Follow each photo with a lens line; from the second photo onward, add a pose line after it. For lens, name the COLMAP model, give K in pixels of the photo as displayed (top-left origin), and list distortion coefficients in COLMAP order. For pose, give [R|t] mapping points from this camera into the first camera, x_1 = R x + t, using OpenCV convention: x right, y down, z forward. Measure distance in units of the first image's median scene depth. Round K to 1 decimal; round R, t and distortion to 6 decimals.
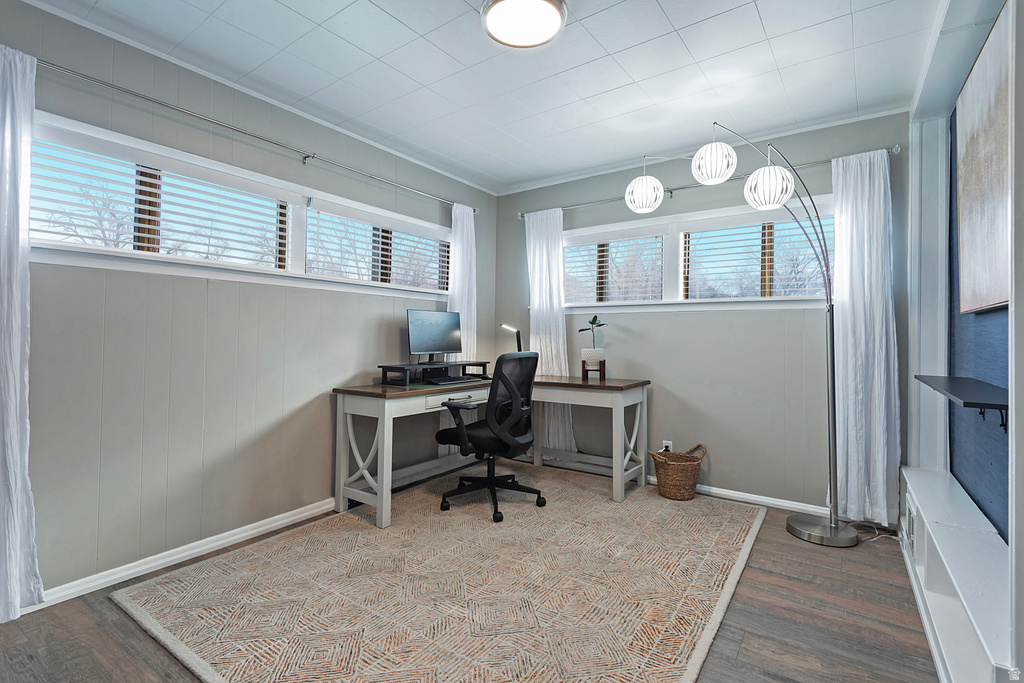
lens RADIAL K [[481.3, 0, 504.2], [0, 481.3, 340.9], [0, 0, 1]] dist [0.034968, -0.026071]
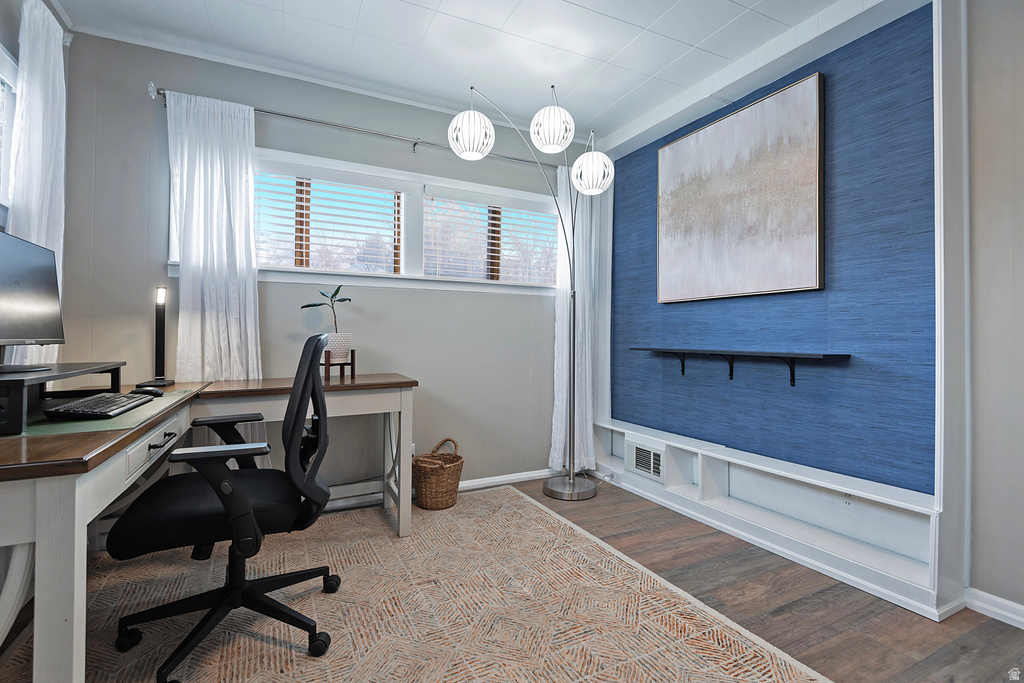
lens RADIAL K [[481.3, 0, 504.2], [0, 481.3, 340.9], [0, 0, 1]] dist [0.034968, -0.026071]
pose [[0.455954, -0.015797, 0.889863, -0.399324], [0.010192, 0.999870, 0.012528, 0.026496], [-0.889945, 0.003357, 0.456056, 0.585664]]
